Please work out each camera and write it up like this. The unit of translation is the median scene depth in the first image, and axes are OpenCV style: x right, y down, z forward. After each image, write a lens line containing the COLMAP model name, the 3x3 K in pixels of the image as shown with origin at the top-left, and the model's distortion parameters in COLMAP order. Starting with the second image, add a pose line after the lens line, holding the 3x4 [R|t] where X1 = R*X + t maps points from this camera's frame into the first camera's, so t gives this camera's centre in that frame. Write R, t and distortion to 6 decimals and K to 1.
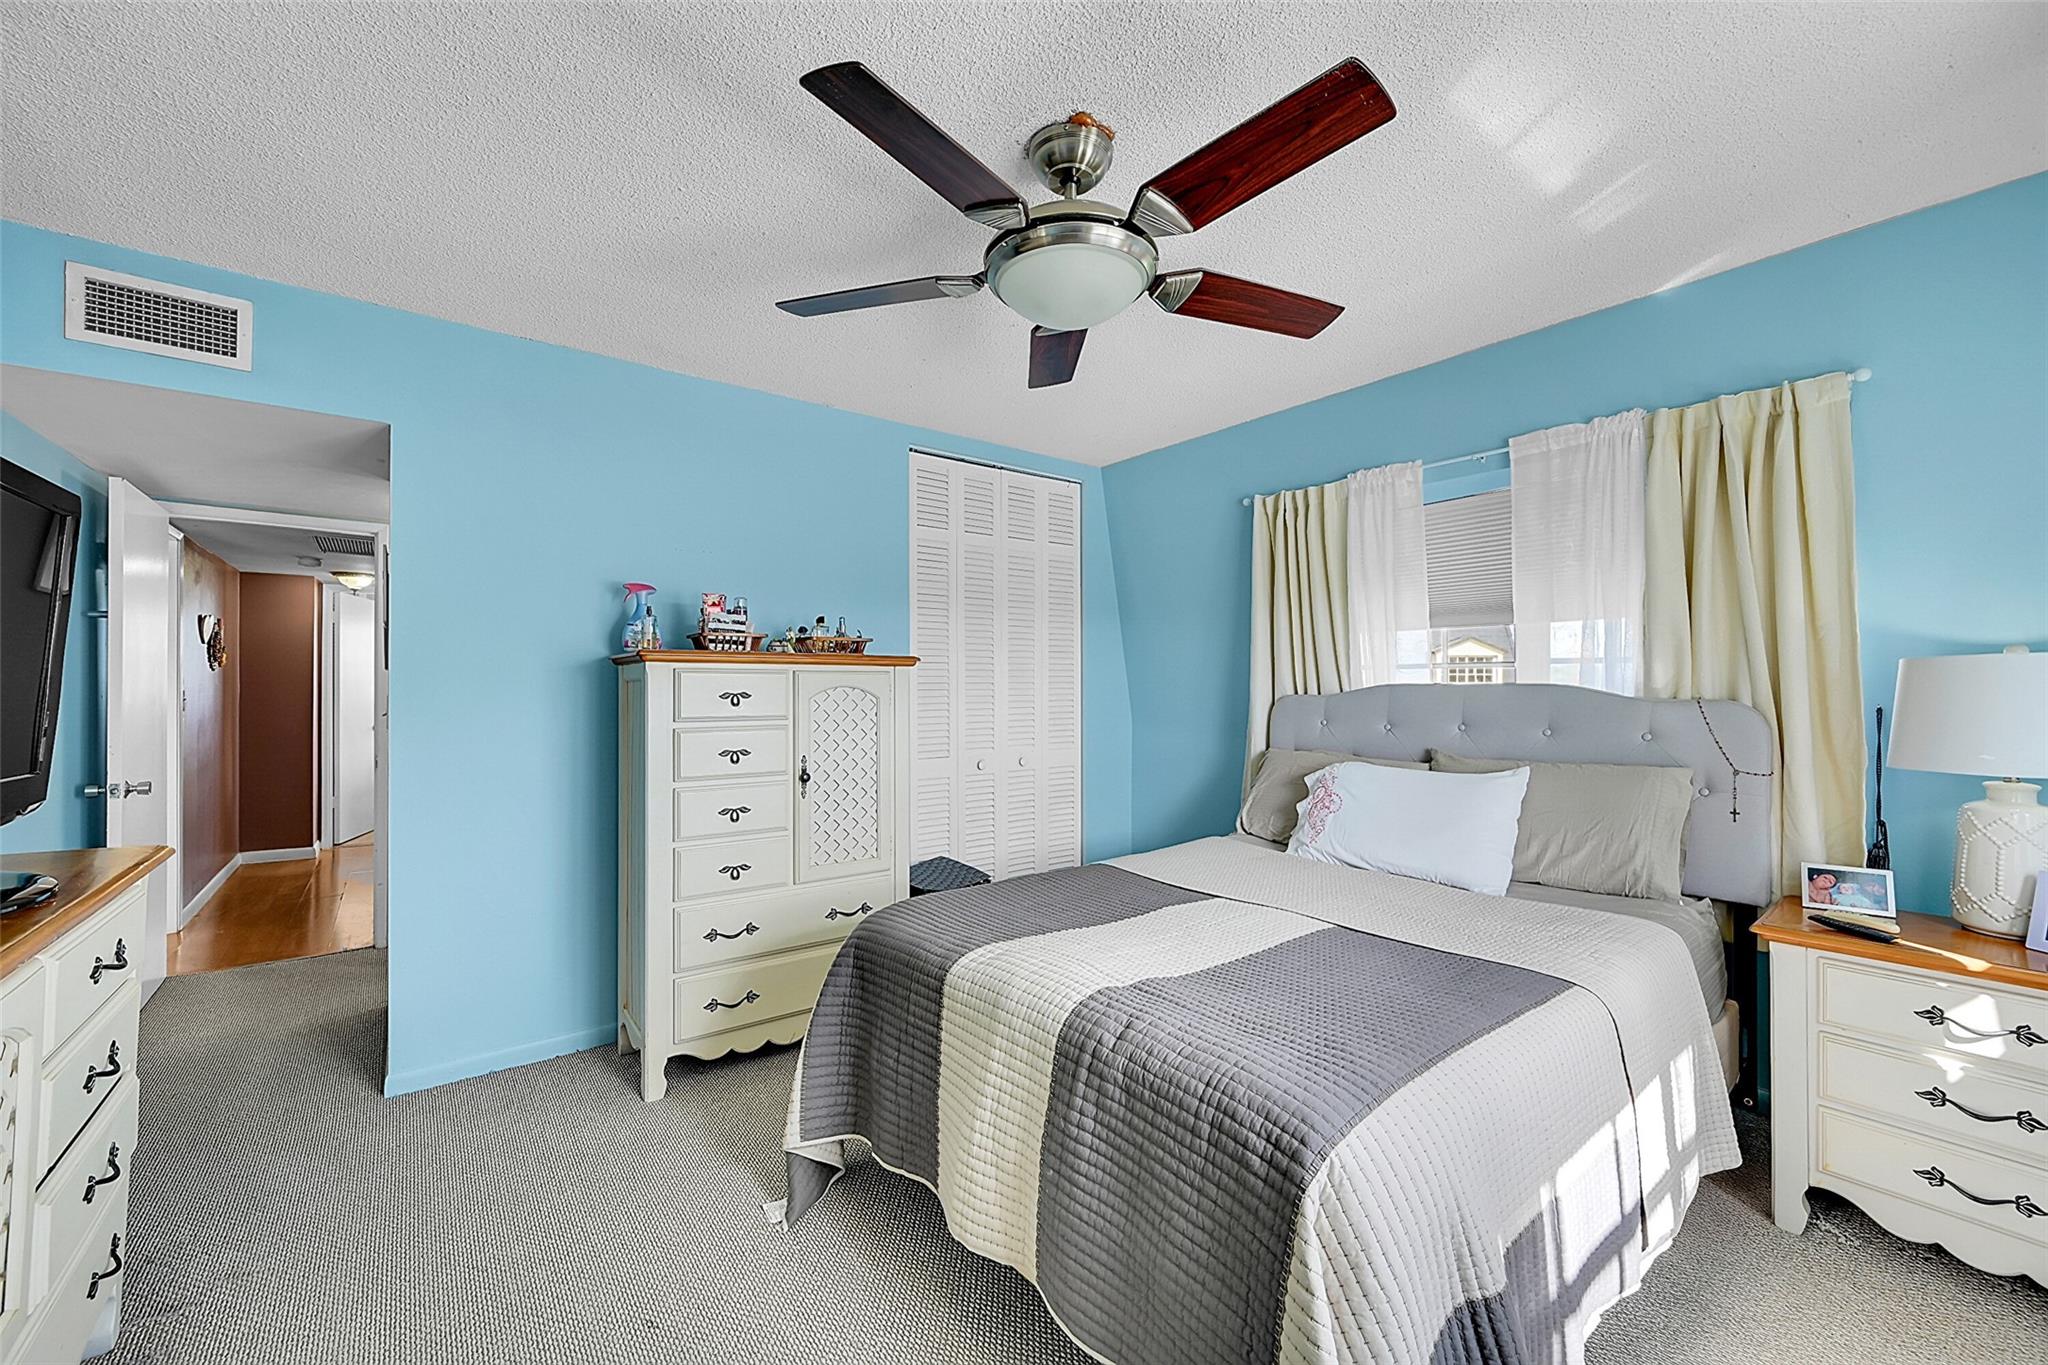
lens RADIAL K [[808.5, 0, 1021.1], [0, 808.5, 684.3], [0, 0, 1]] dist [-0.000167, 0.000181]
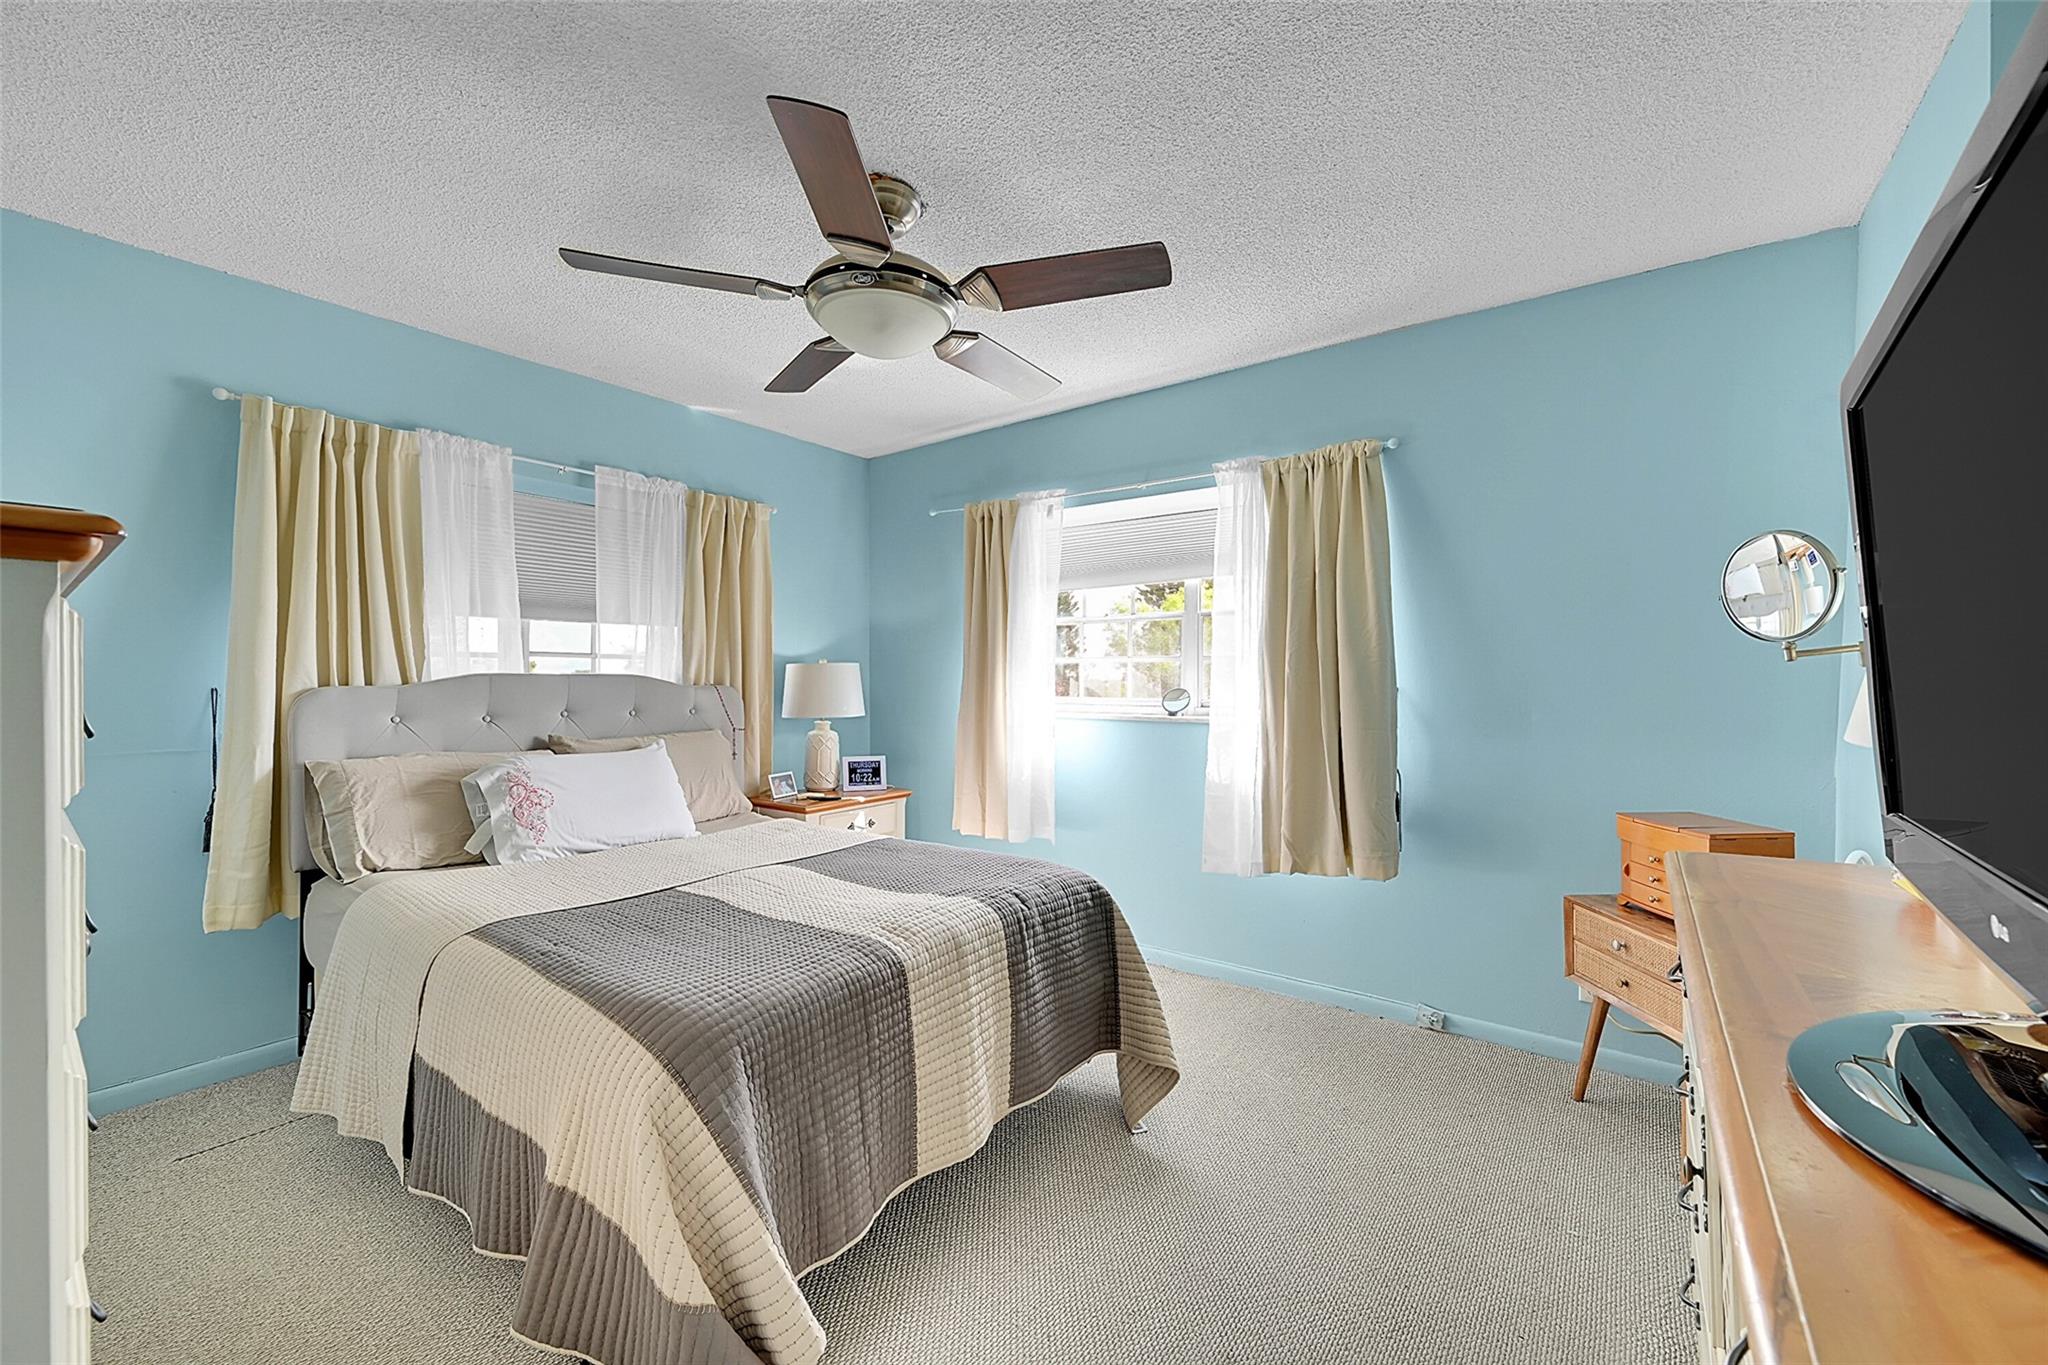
lens RADIAL K [[808.5, 0, 1021.1], [0, 808.5, 684.3], [0, 0, 1]] dist [-0.000167, 0.000181]
pose [[-0.269416, -0.010126, 0.962971, -0.705030], [-0.007027, 0.999939, 0.008549, 0.000445], [-0.962998, -0.004464, -0.269471, 0.727945]]
